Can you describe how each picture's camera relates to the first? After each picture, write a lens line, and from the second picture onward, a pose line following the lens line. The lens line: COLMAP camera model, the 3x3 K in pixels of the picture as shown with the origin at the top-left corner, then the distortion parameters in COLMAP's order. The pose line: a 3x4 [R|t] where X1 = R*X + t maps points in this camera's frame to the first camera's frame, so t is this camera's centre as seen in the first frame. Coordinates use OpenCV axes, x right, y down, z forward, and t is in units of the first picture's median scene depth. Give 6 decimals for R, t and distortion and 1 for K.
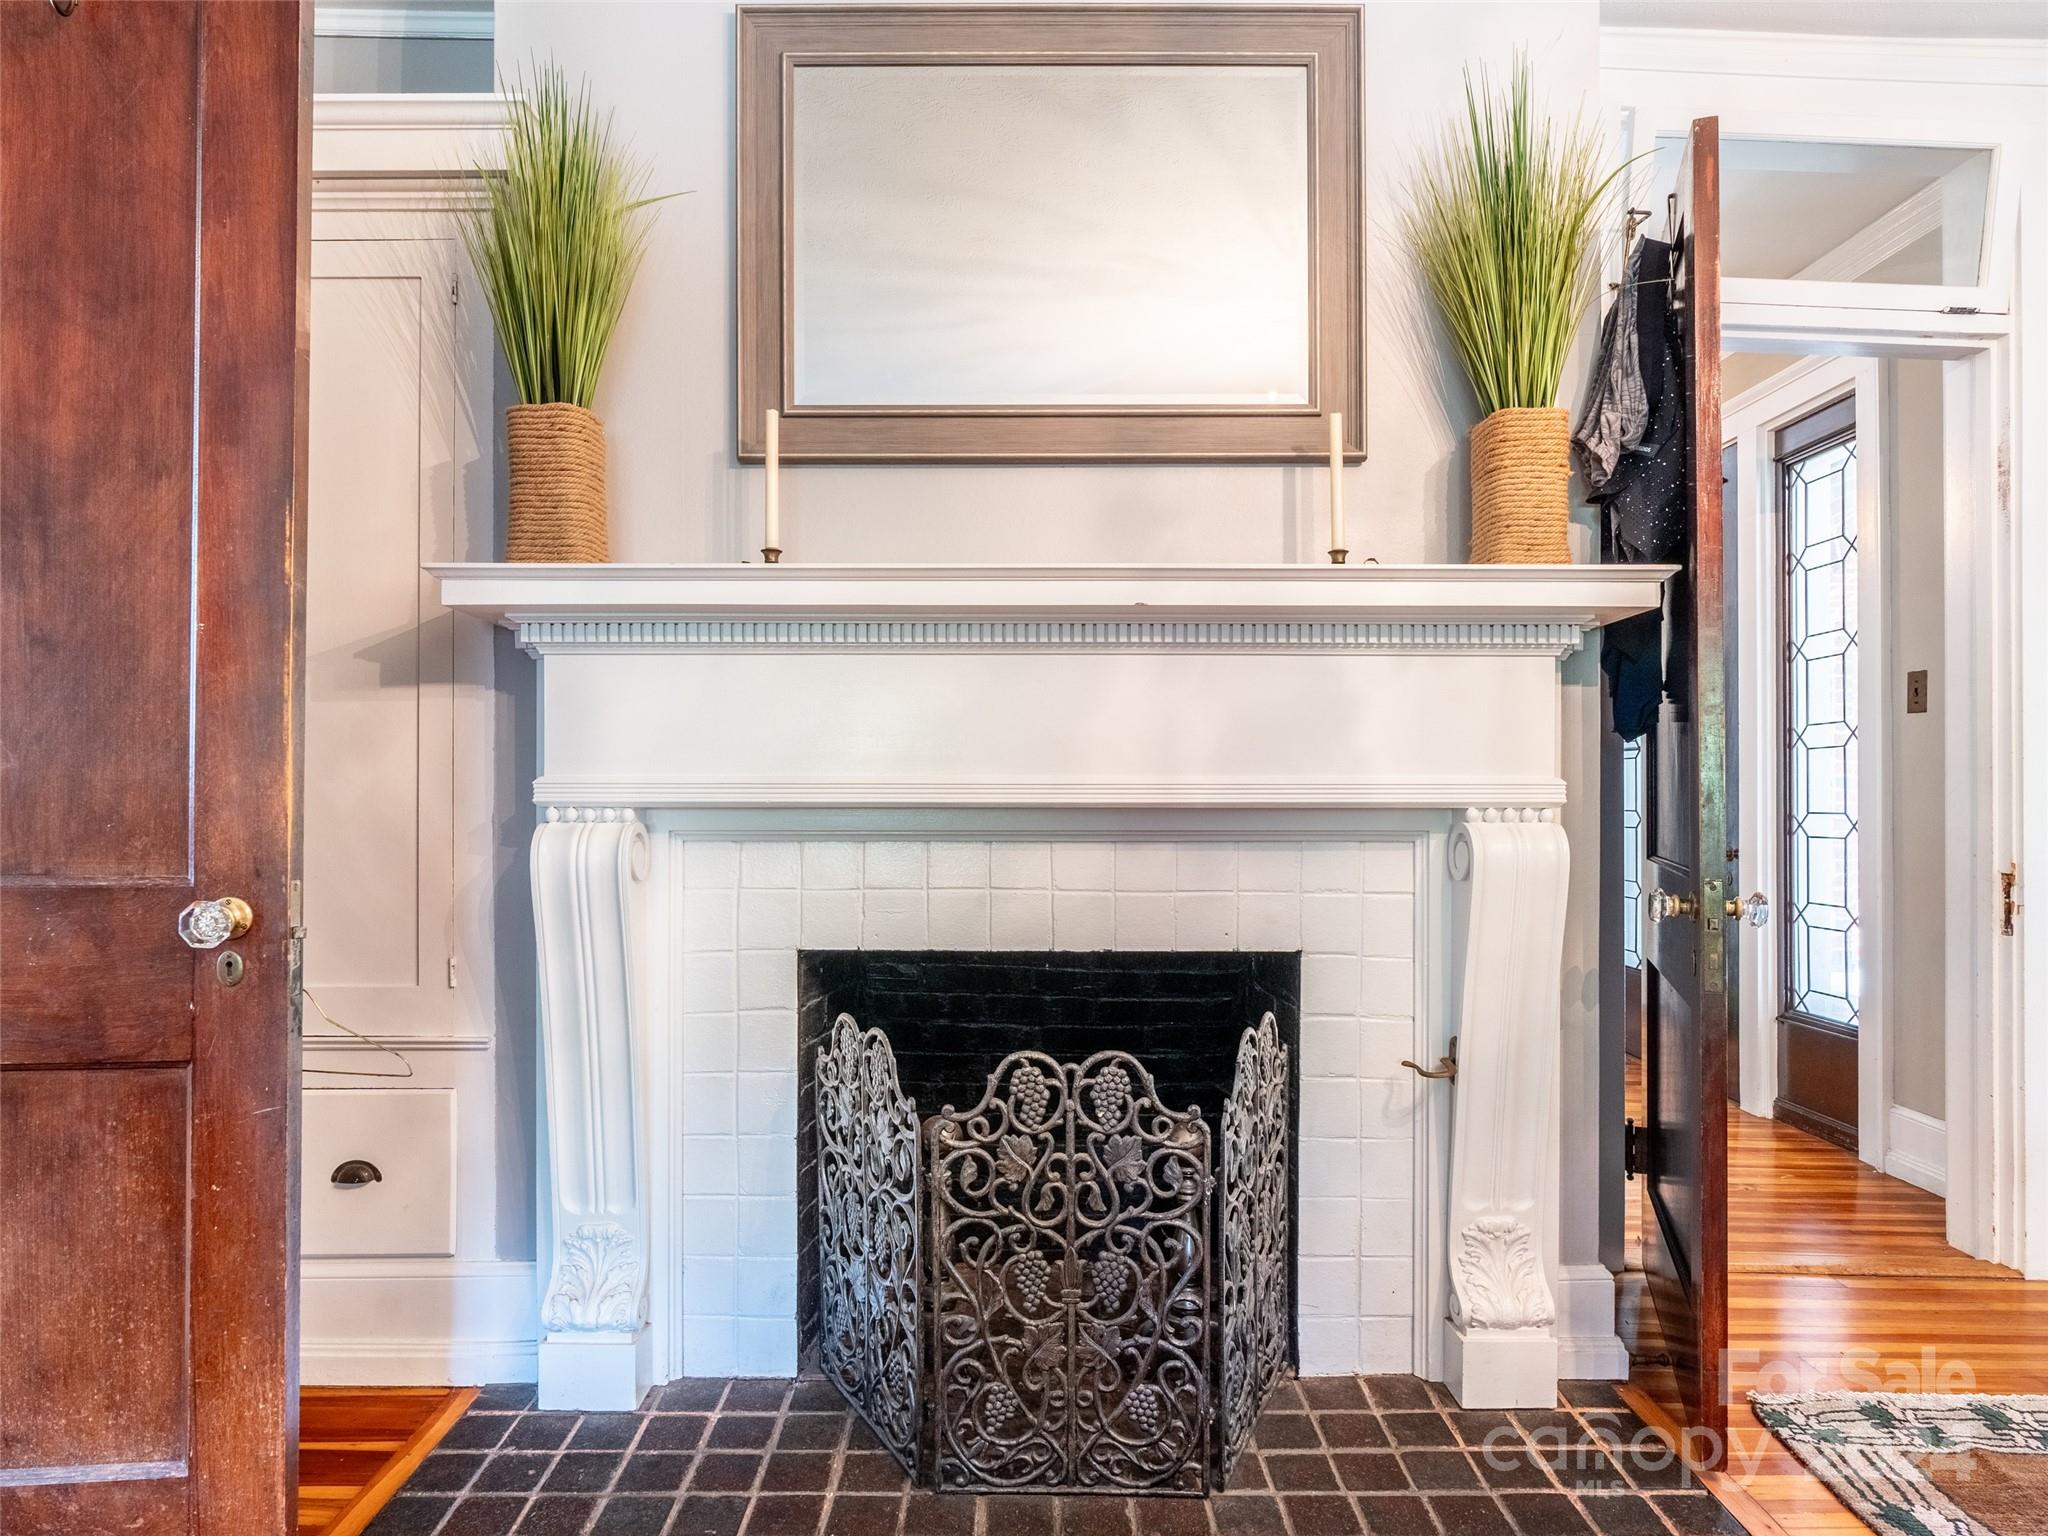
lens RADIAL K [[1075.3, 0, 1035.2], [0, 1075.3, 812.2], [0, 0, 1]] dist [-0.004422, 0.002305]
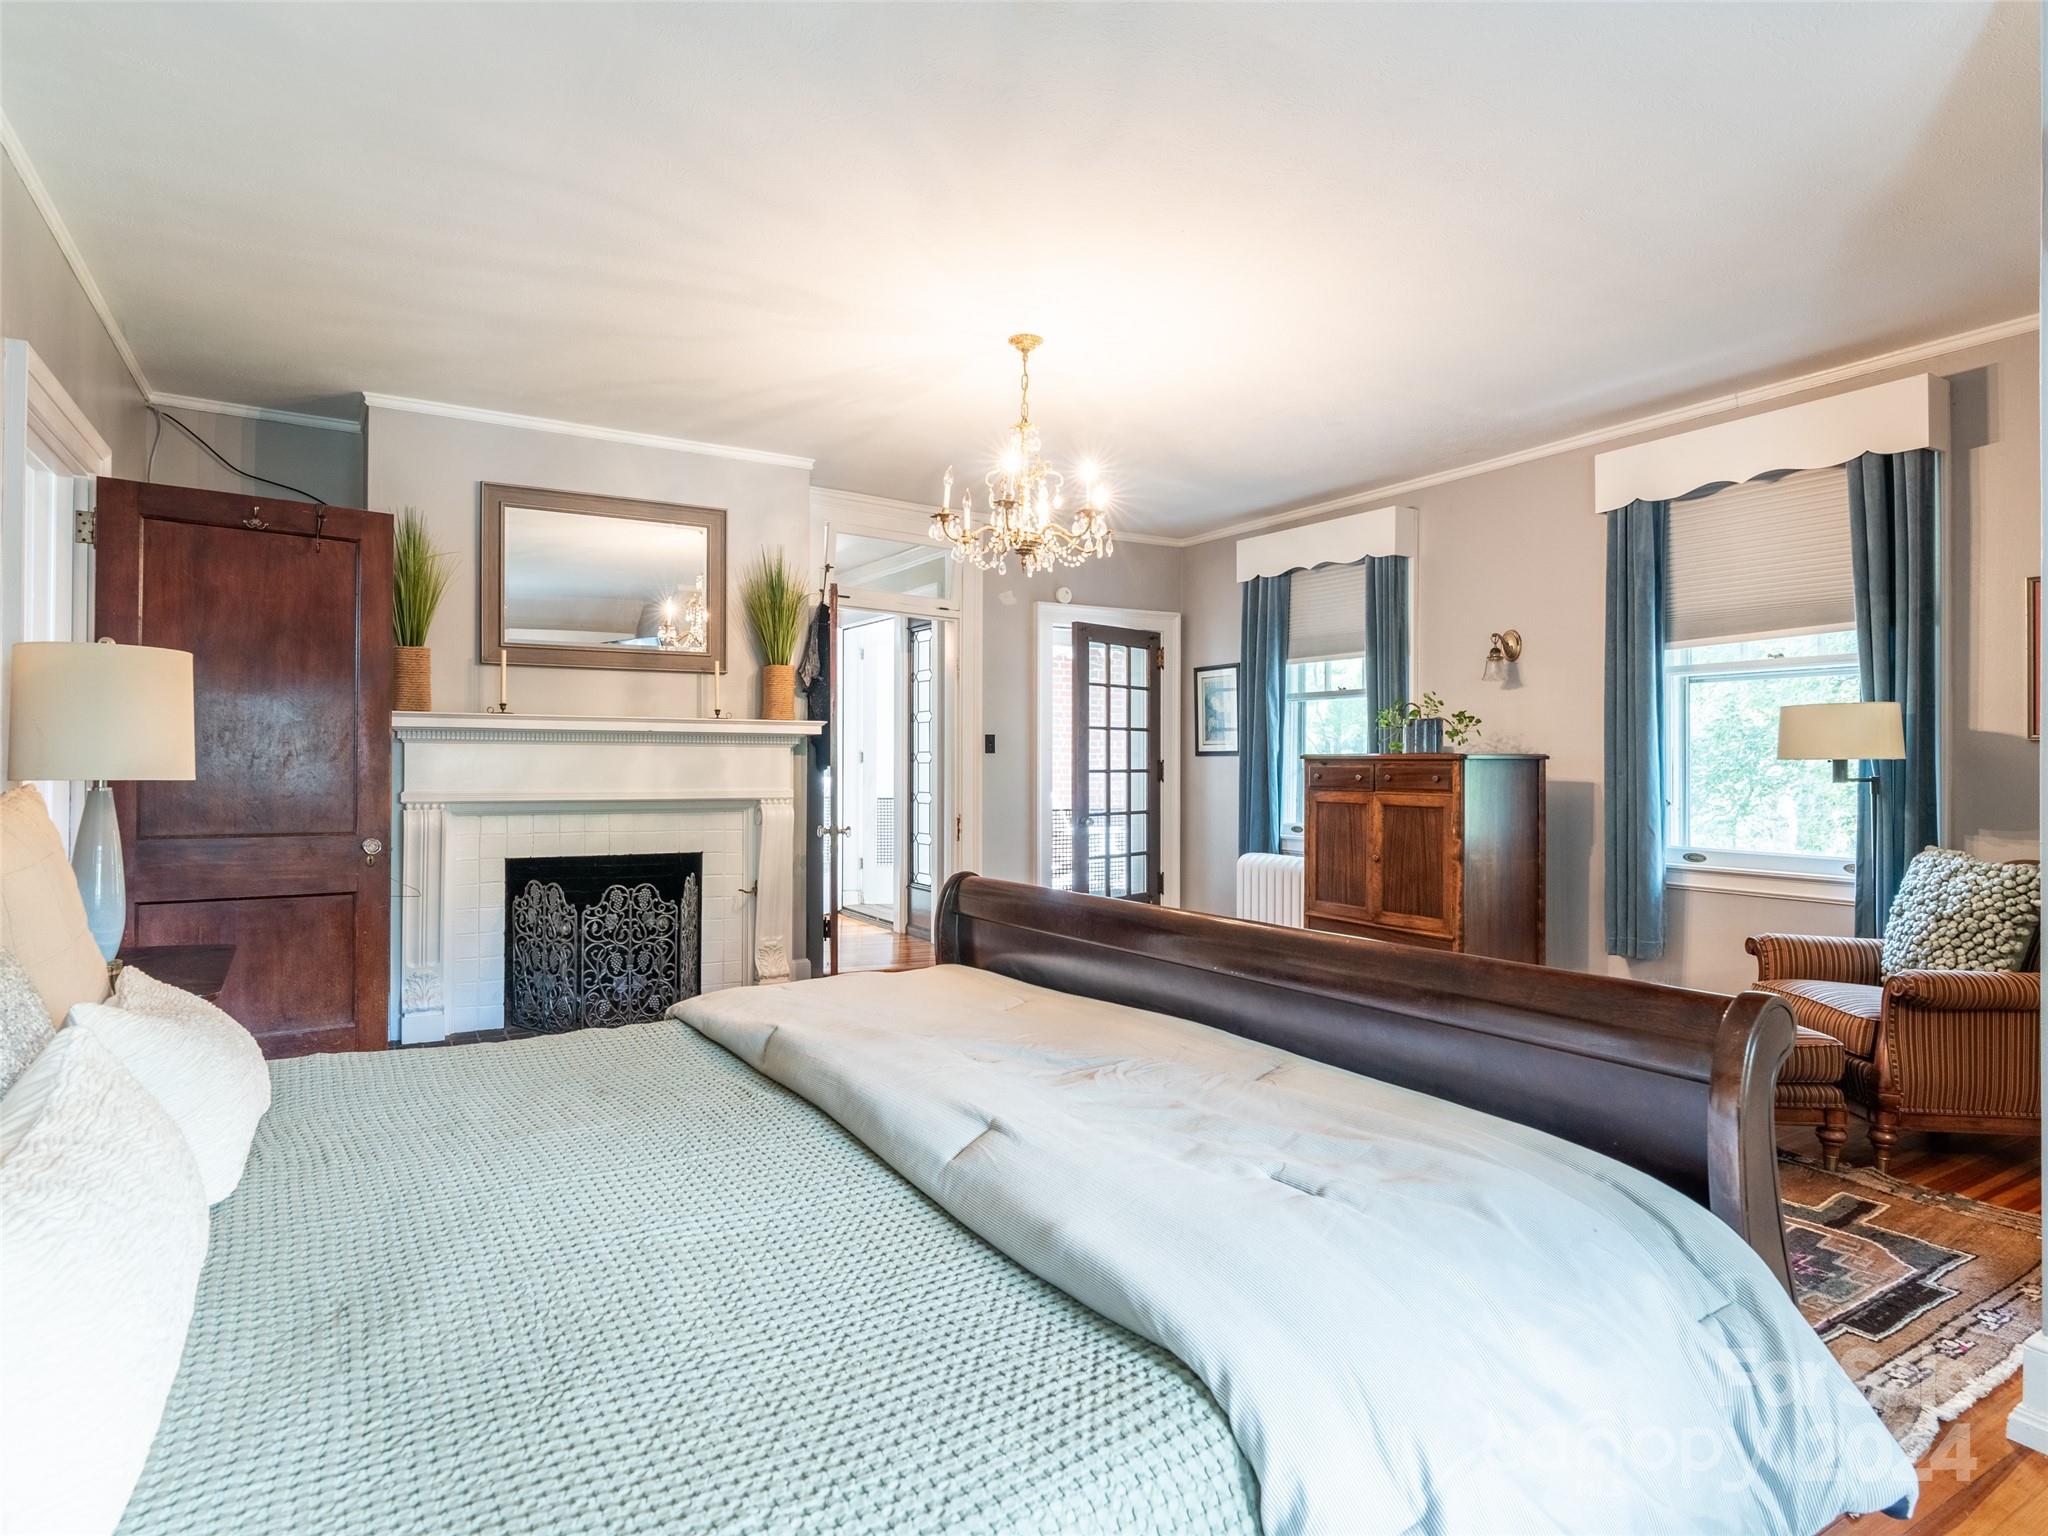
lens RADIAL K [[1075.3, 0, 1020.4], [0, 1075.3, 767.7], [0, 0, 1]] dist [-0.004422, 0.002305]
pose [[0.829892, 0.005617, 0.557896, -0.668243], [-0.004345, 0.999984, -0.003606, -0.086609], [-0.557907, 0.000569, 0.829903, -1.888329]]
